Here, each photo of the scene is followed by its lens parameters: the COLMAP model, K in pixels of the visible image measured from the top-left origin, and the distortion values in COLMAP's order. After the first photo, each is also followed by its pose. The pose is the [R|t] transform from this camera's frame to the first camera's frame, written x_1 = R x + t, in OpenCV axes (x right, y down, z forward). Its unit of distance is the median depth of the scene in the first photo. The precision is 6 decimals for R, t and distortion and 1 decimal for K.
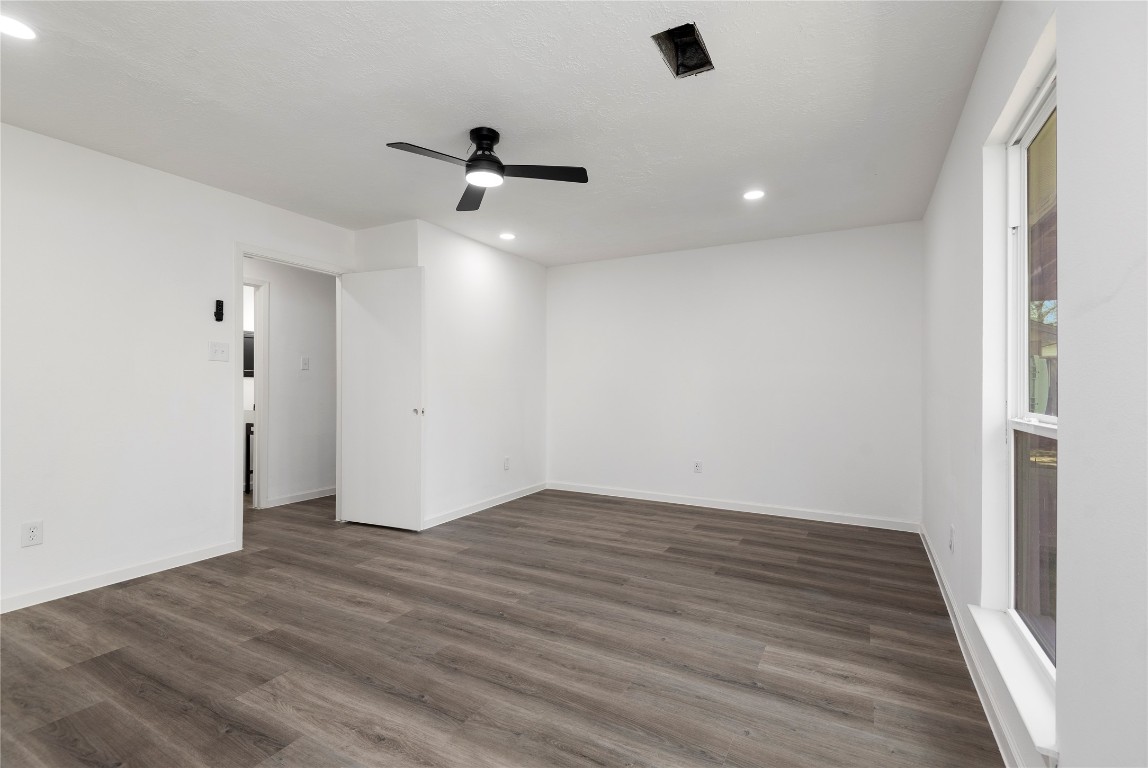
lens RADIAL K [[524.2, 0, 569.7], [0, 524.2, 385.5], [0, 0, 1]] dist [0.042457, -0.026746]
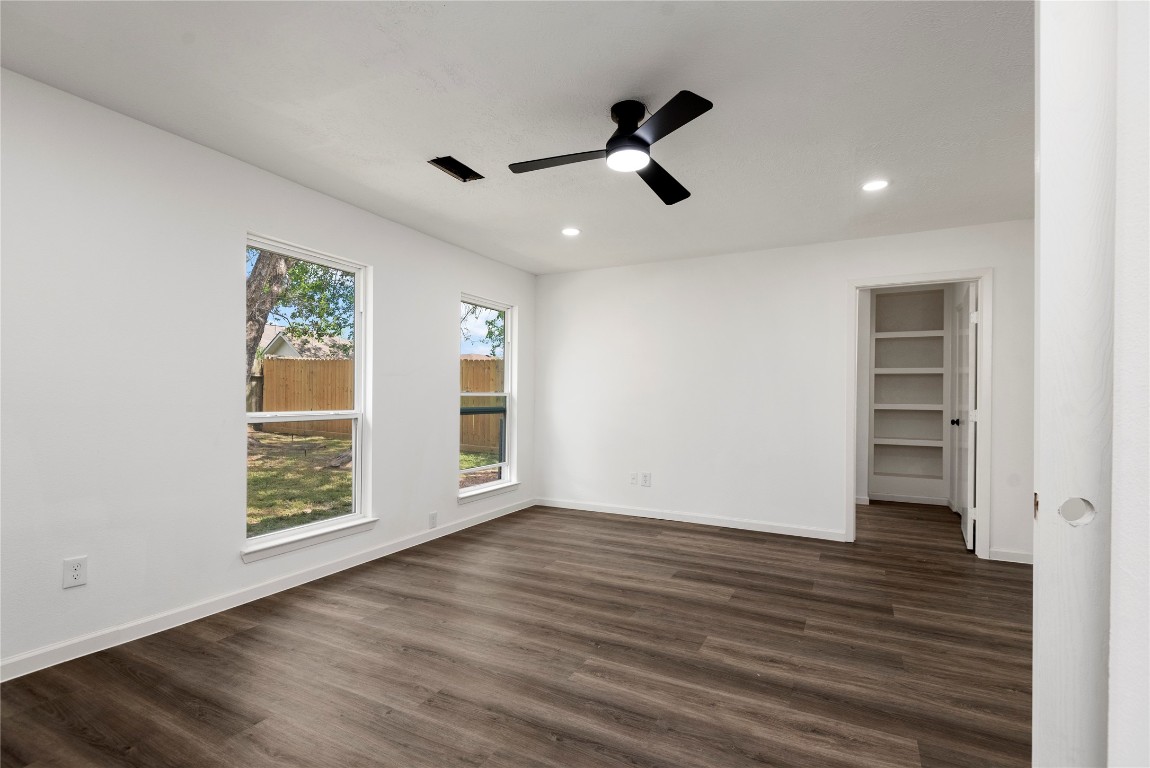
lens RADIAL K [[537.1, 0, 578.2], [0, 537.1, 399.8], [0, 0, 1]] dist [0.041503, -0.029368]
pose [[-0.999309, -0.011655, -0.035294, -0.052515], [-0.011852, 0.999915, 0.005375, -0.003513], [0.035228, 0.005790, -0.999363, 1.821935]]
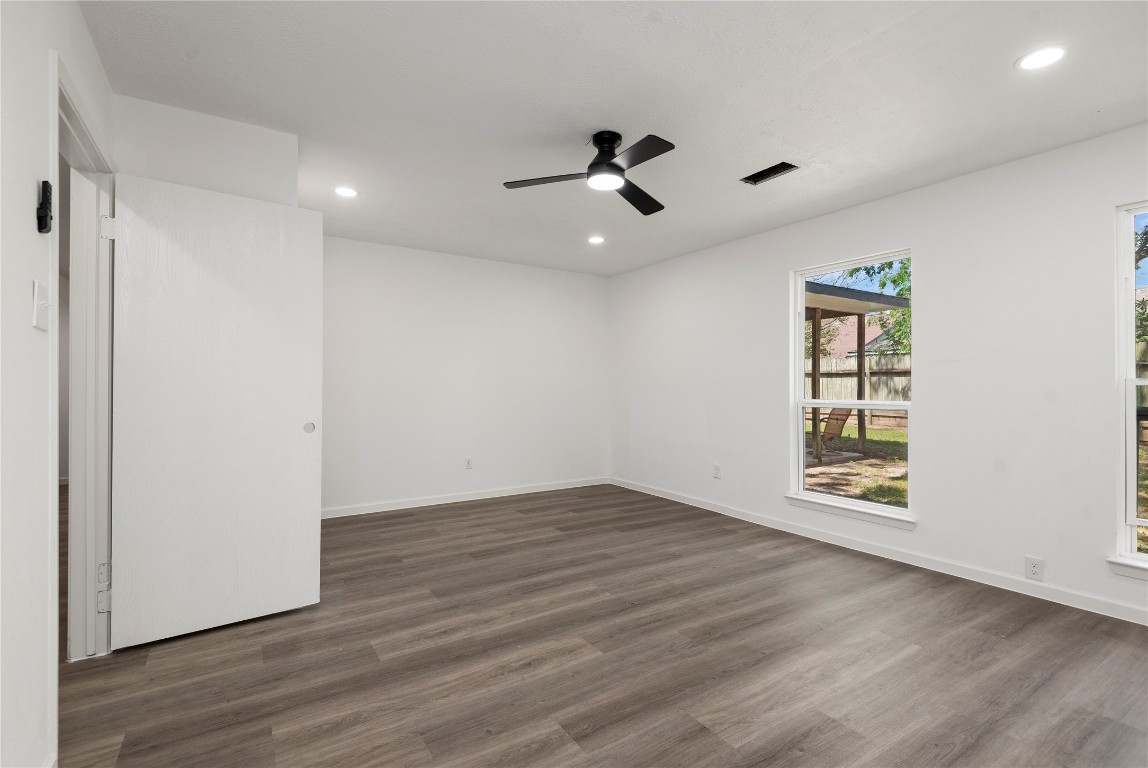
lens RADIAL K [[524.2, 0, 569.7], [0, 524.2, 385.5], [0, 0, 1]] dist [0.042457, -0.026746]
pose [[0.475373, 0.000056, 0.879784, -1.043841], [0.000216, 1.000000, -0.000181, -0.003010], [-0.879784, 0.000276, 0.475373, 0.566374]]
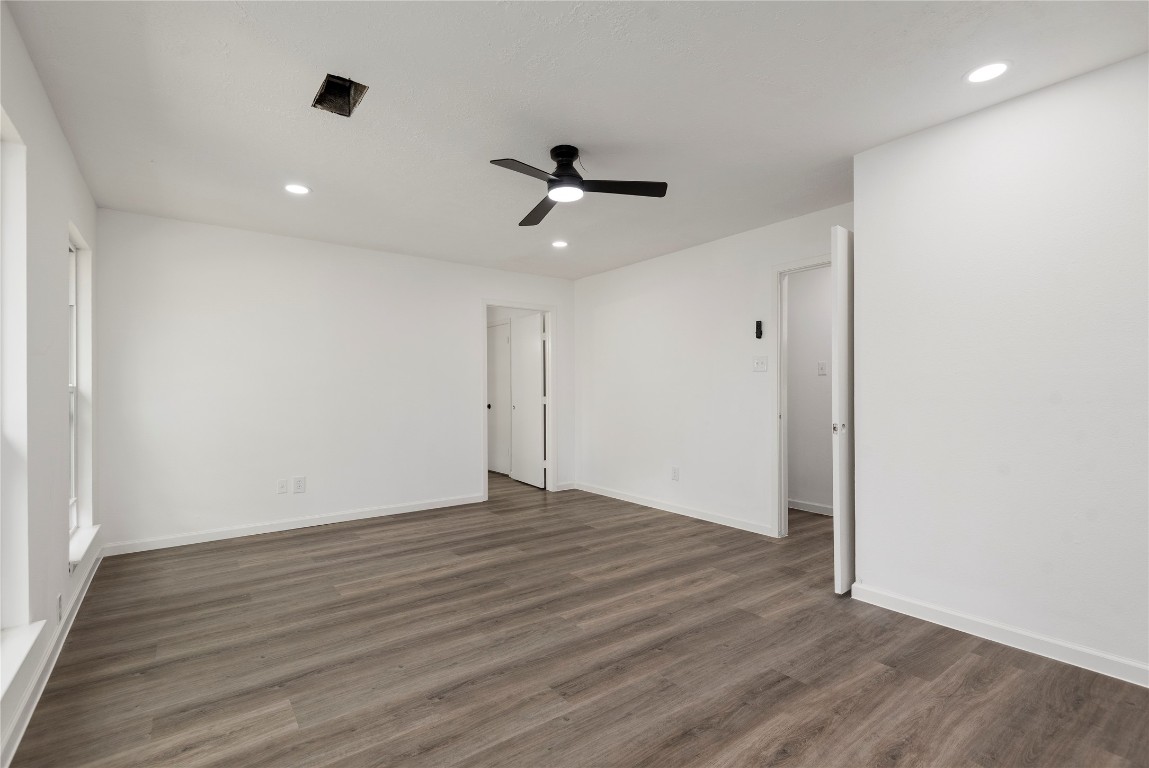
lens RADIAL K [[524.7, 0, 570.2], [0, 524.7, 385.5], [0, 0, 1]] dist [0.042457, -0.026746]
pose [[-0.416550, -0.010128, -0.909056, 0.760892], [0.003394, 0.999914, -0.012695, 0.000522], [0.909107, -0.008374, -0.416480, 1.398958]]
